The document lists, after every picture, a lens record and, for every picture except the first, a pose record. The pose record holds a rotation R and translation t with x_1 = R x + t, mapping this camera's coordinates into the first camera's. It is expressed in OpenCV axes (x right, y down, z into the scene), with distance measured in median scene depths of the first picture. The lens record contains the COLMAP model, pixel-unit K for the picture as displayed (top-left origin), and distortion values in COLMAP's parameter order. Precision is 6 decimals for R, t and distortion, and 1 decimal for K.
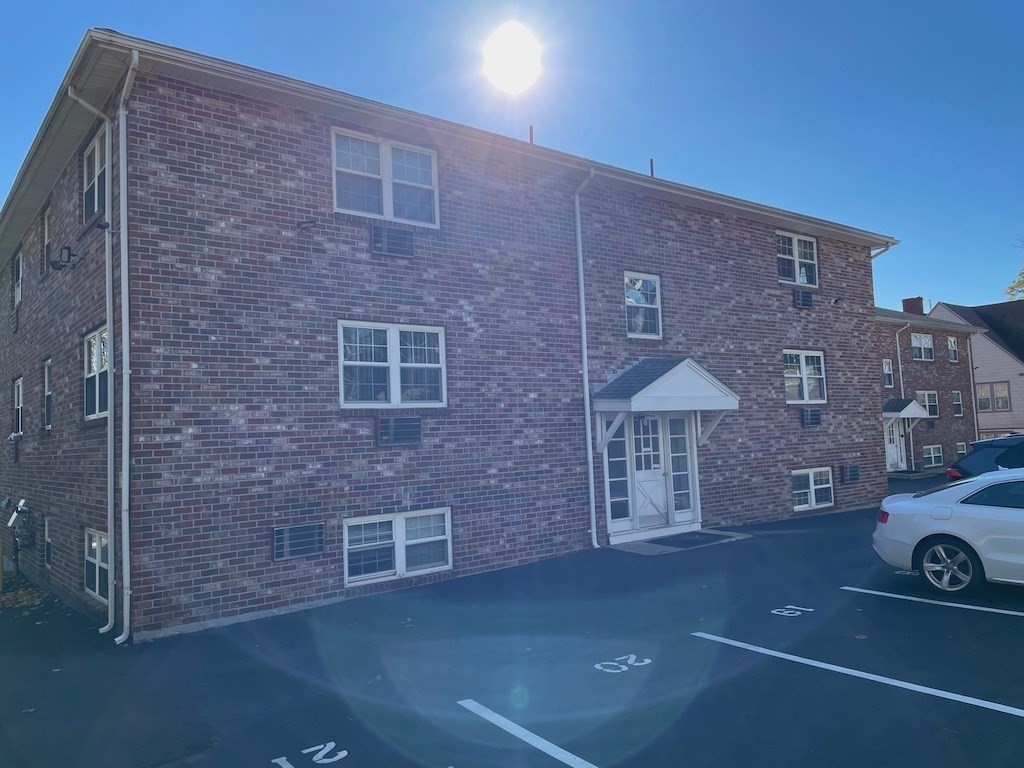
lens RADIAL K [[770.2, 0, 511.5], [0, 770.2, 381.9], [0, 0, 1]] dist [0.083761, -0.101763]
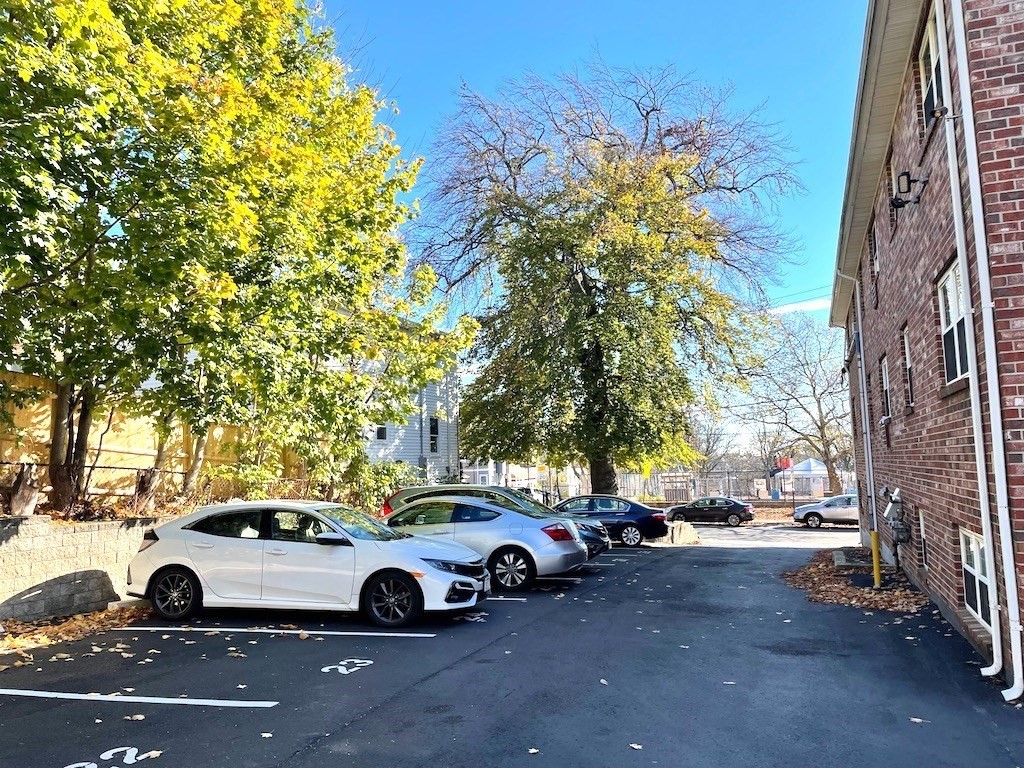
lens RADIAL K [[770.2, 0, 513.9], [0, 770.2, 386.6], [0, 0, 1]] dist [0.083761, -0.101763]
pose [[0.507535, -0.059699, -0.859561, -0.093023], [0.068530, 0.997233, -0.028796, 0.040508], [0.858902, -0.044291, 0.510222, 0.231844]]
